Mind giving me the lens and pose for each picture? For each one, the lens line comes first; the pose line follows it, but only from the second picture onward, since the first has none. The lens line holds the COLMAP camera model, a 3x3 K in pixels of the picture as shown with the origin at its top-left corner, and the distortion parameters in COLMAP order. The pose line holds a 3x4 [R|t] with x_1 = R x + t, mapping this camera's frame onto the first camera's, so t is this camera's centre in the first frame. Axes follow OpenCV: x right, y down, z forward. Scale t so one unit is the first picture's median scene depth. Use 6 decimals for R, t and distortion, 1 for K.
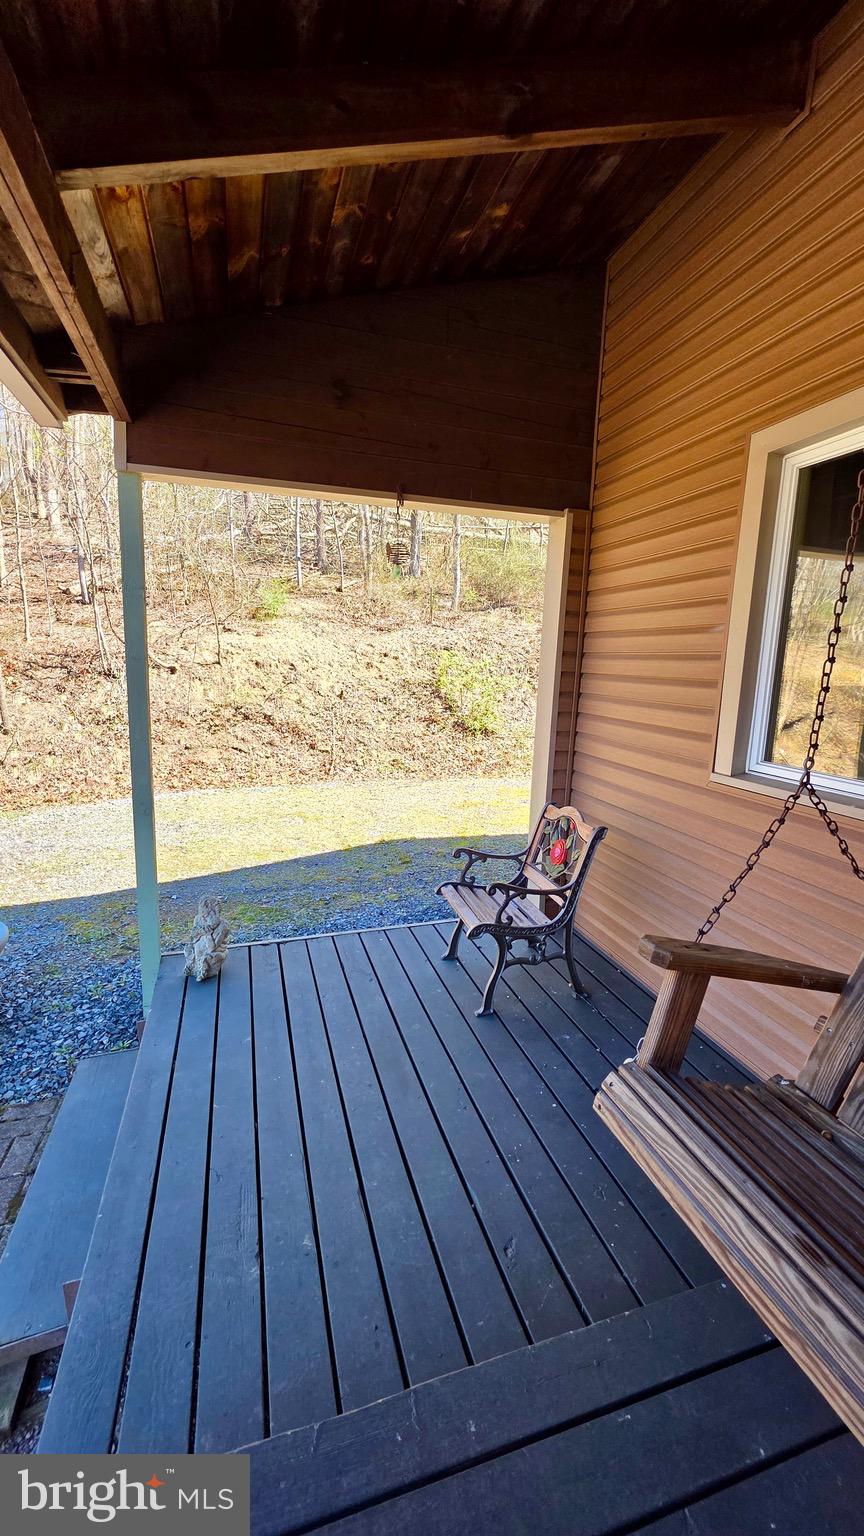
lens RADIAL K [[617.4, 0, 432.0], [0, 617.4, 768.0], [0, 0, 1]] dist [-0.000726, 0.000717]
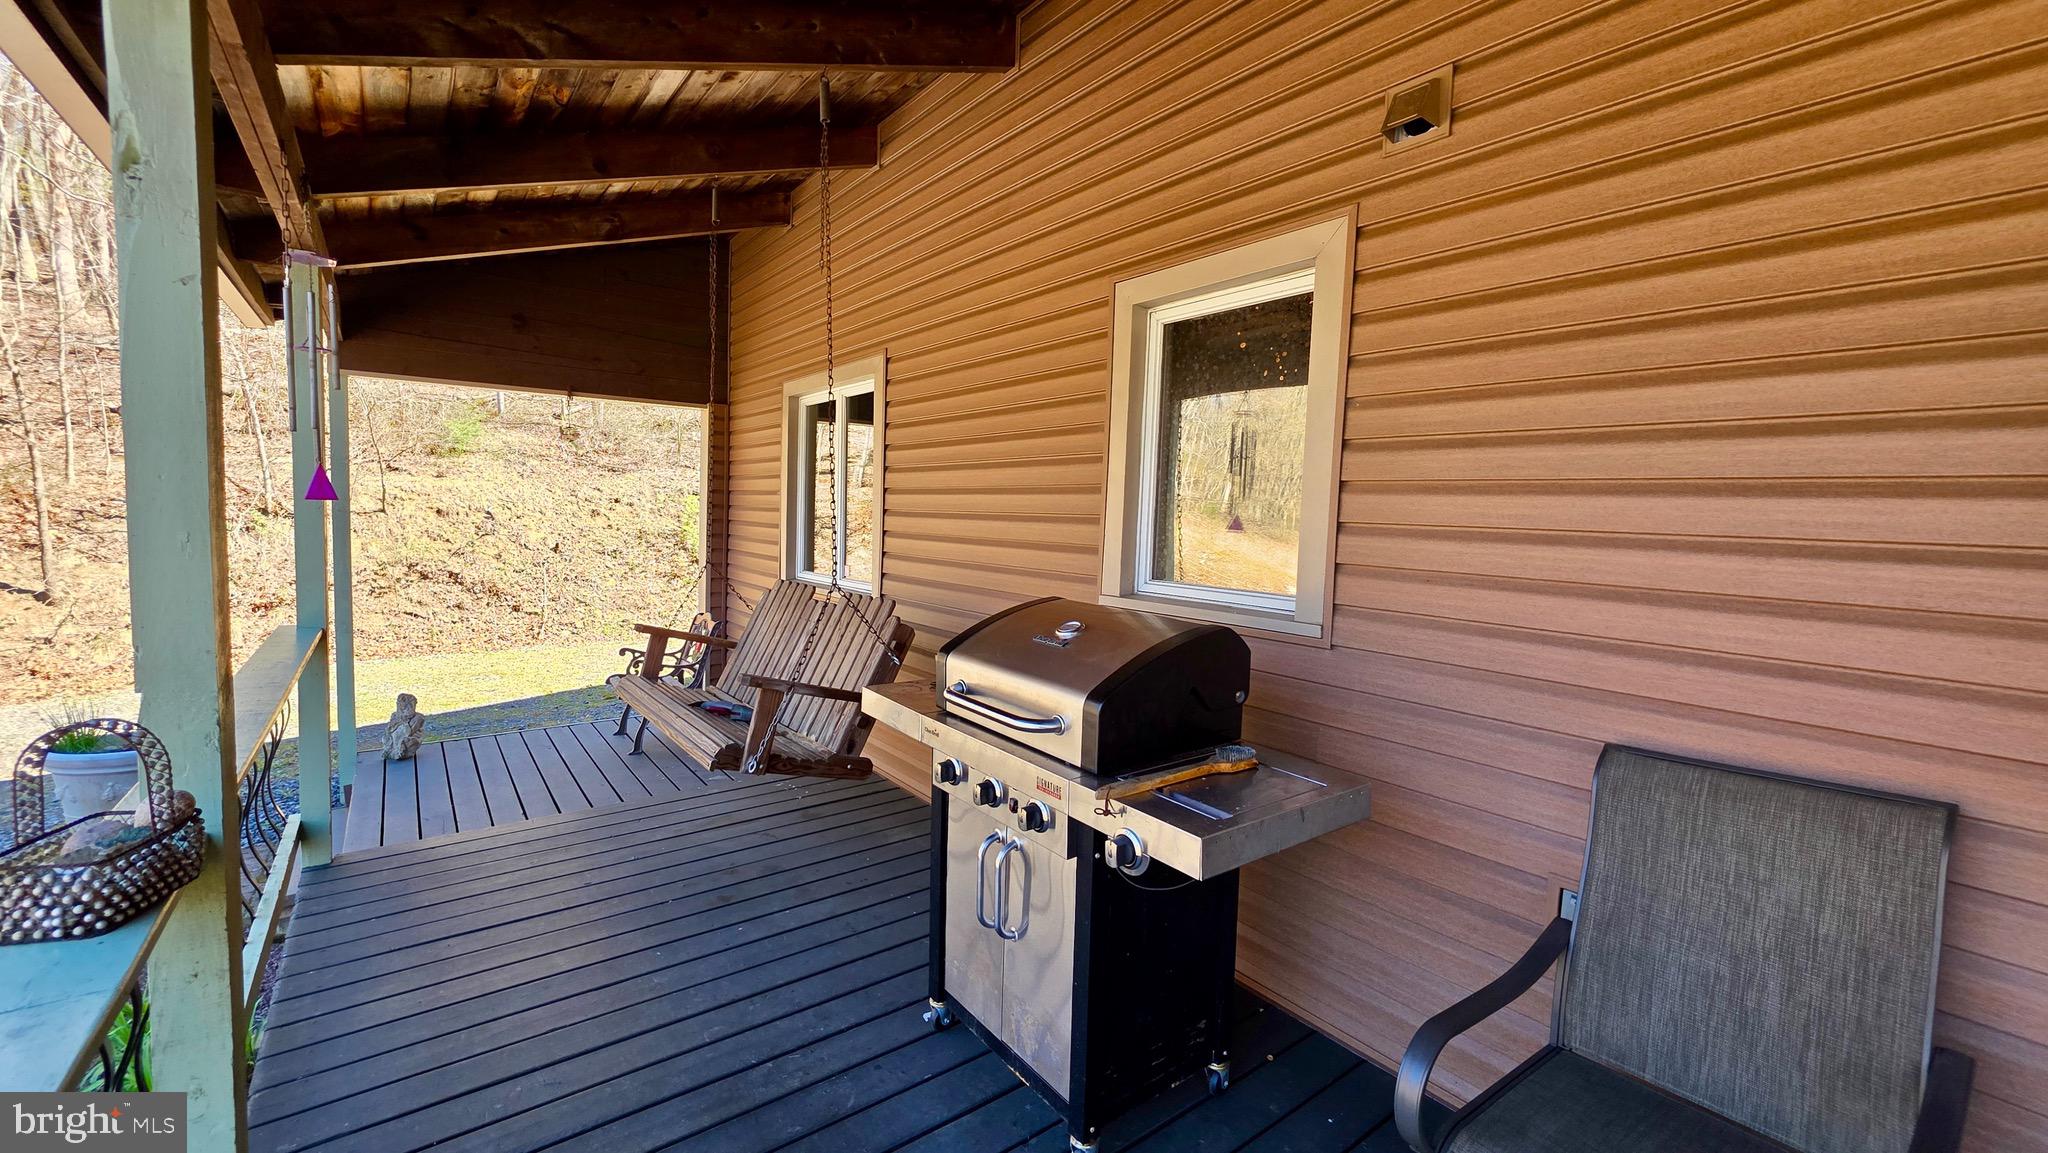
lens RADIAL K [[823.1, 0, 1014.0], [0, 823.1, 573.1], [0, 0, 1]] dist [-0.000726, 0.000717]
pose [[0.941990, -0.027446, 0.334517, 0.072393], [0.057314, 0.995166, -0.079745, 0.045805], [-0.330711, 0.094291, 0.939010, -0.287428]]
